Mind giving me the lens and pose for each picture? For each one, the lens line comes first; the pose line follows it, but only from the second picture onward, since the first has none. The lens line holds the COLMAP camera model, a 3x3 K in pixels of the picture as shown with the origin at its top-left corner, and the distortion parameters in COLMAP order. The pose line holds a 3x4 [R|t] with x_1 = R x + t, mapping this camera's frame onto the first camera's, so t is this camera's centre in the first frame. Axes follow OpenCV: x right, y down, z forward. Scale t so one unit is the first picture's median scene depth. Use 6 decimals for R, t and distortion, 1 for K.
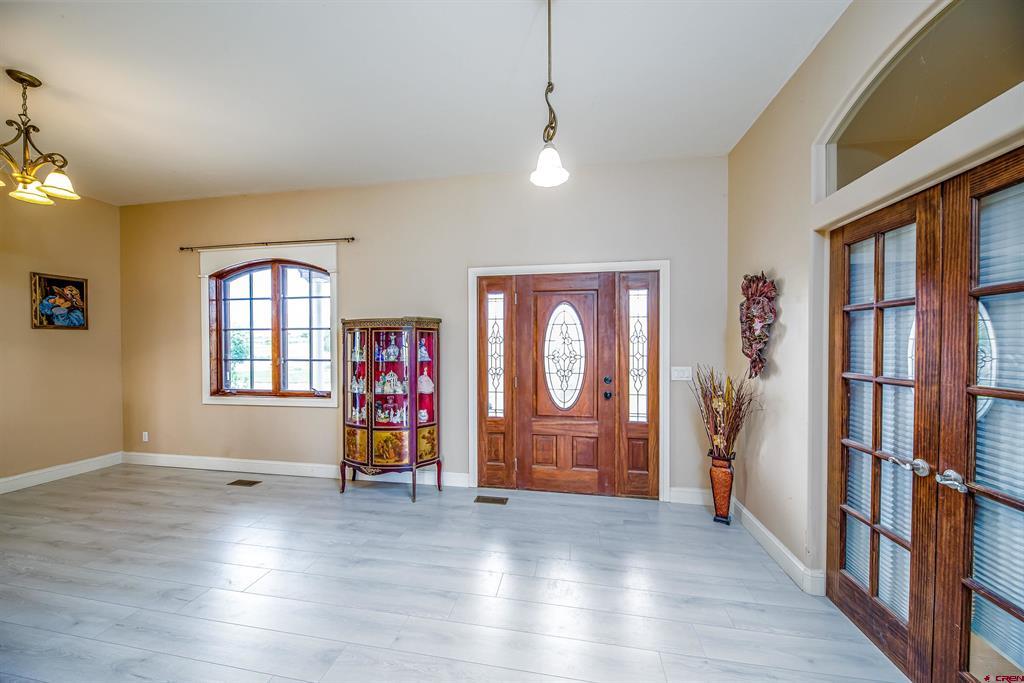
lens RADIAL K [[361.4, 0, 504.1], [0, 361.4, 349.0], [0, 0, 1]] dist [-0.002882, -0.000139]
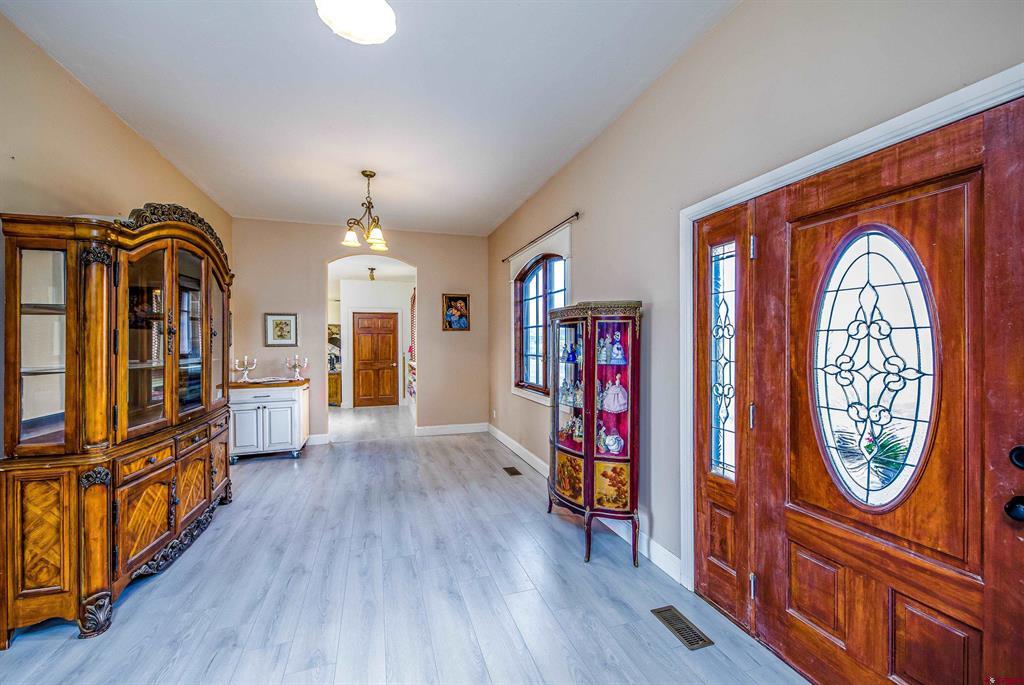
lens RADIAL K [[406.1, 0, 506.6], [0, 406.1, 341.5], [0, 0, 1]] dist [0.007255, -0.003037]
pose [[0.485545, -0.000994, -0.874211, 0.351400], [-0.007836, 0.999954, -0.005490, -0.004664], [0.874176, 0.009516, 0.485515, 0.439091]]
